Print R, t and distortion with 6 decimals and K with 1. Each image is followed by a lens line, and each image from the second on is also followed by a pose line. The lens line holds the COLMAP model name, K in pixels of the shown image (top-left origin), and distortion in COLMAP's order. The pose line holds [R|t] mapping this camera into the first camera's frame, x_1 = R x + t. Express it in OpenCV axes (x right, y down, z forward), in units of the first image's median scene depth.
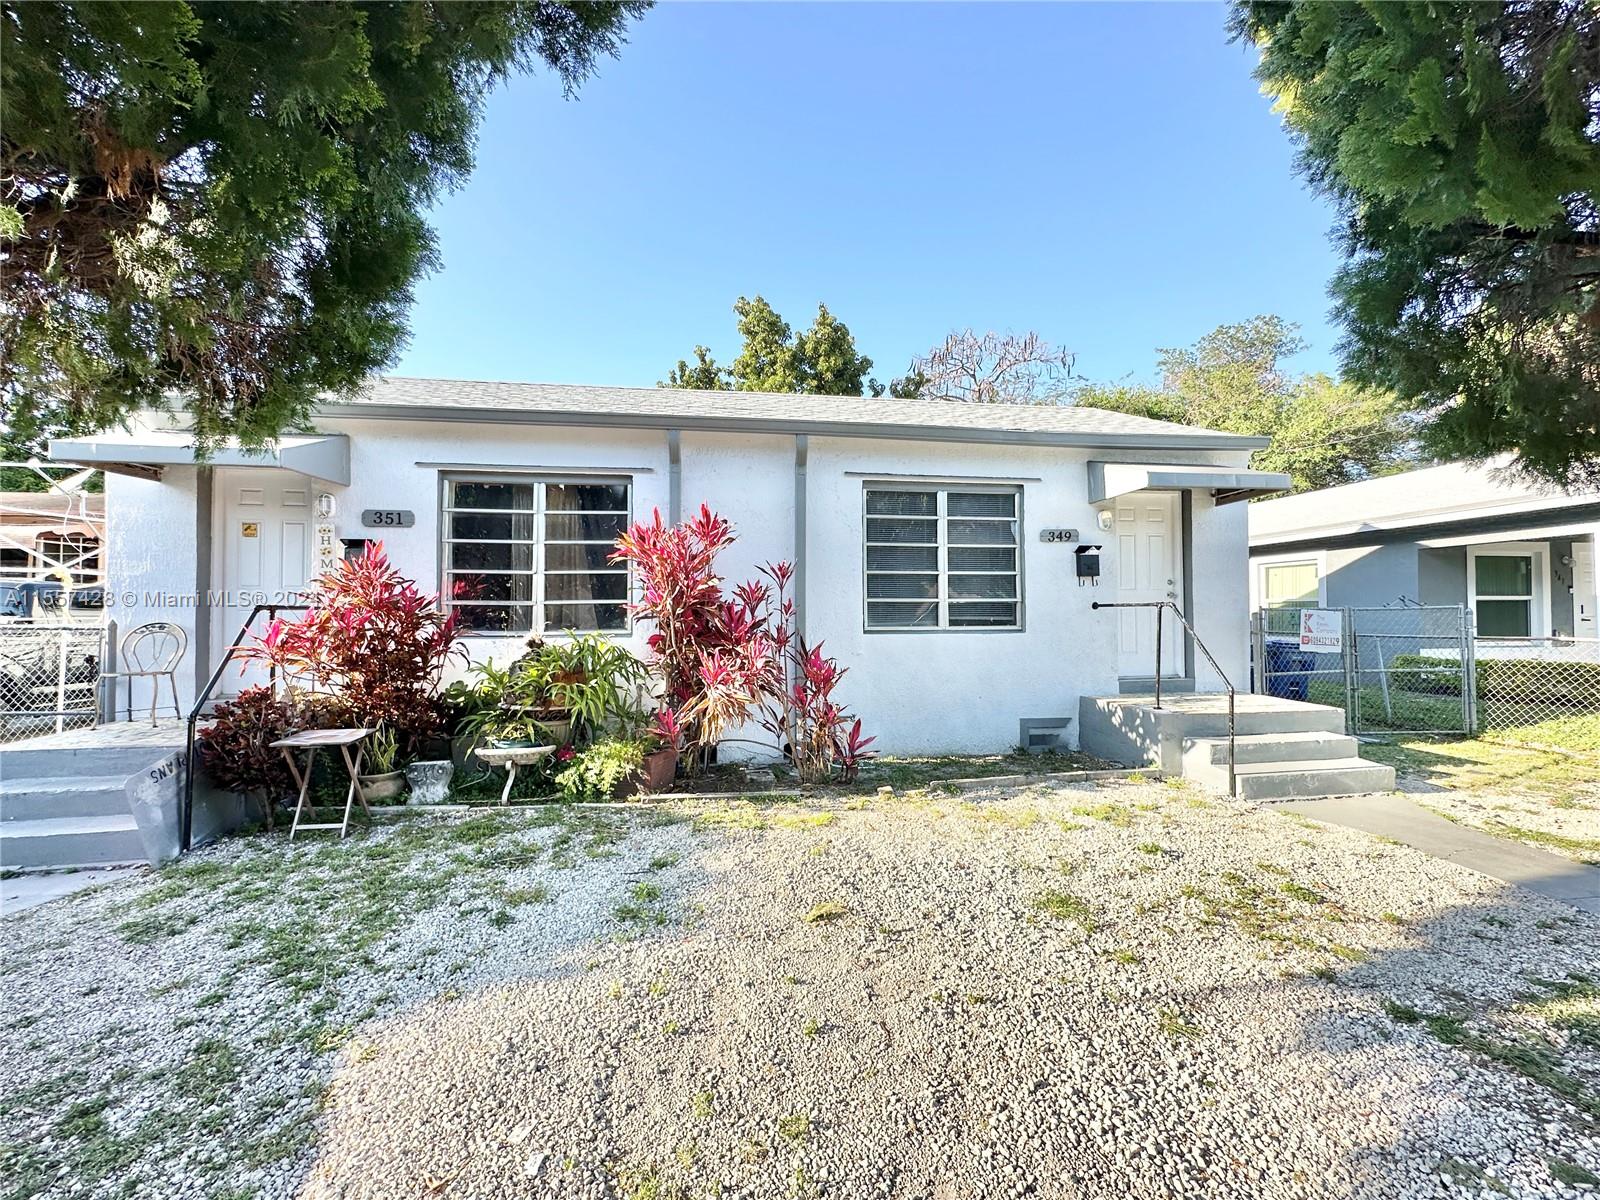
lens RADIAL K [[639.3, 0, 800.2], [0, 639.3, 602.7], [0, 0, 1]] dist [-0.000504, 0.000736]
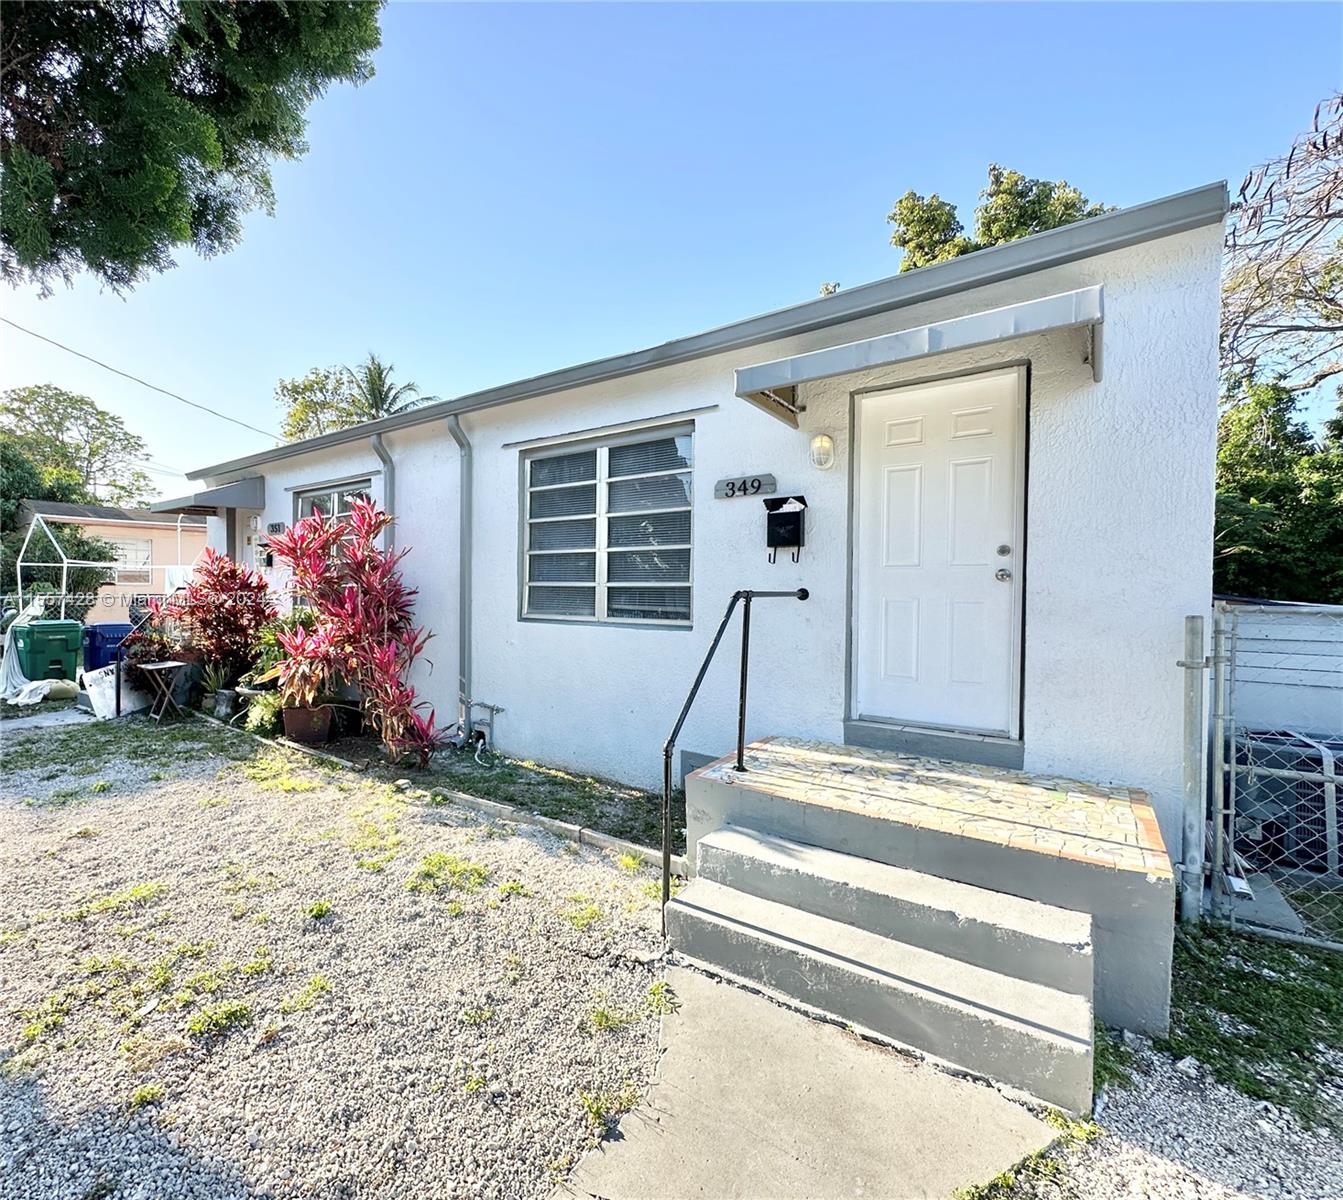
lens RADIAL K [[679.6, 0, 670.4], [0, 679.6, 596.6], [0, 0, 1]] dist [-0.021764, -0.000411]
pose [[0.662356, 0.023067, -0.748834, 0.902704], [0.007381, 0.999276, 0.037310, -0.019019], [0.749153, -0.030240, 0.661706, 0.490465]]
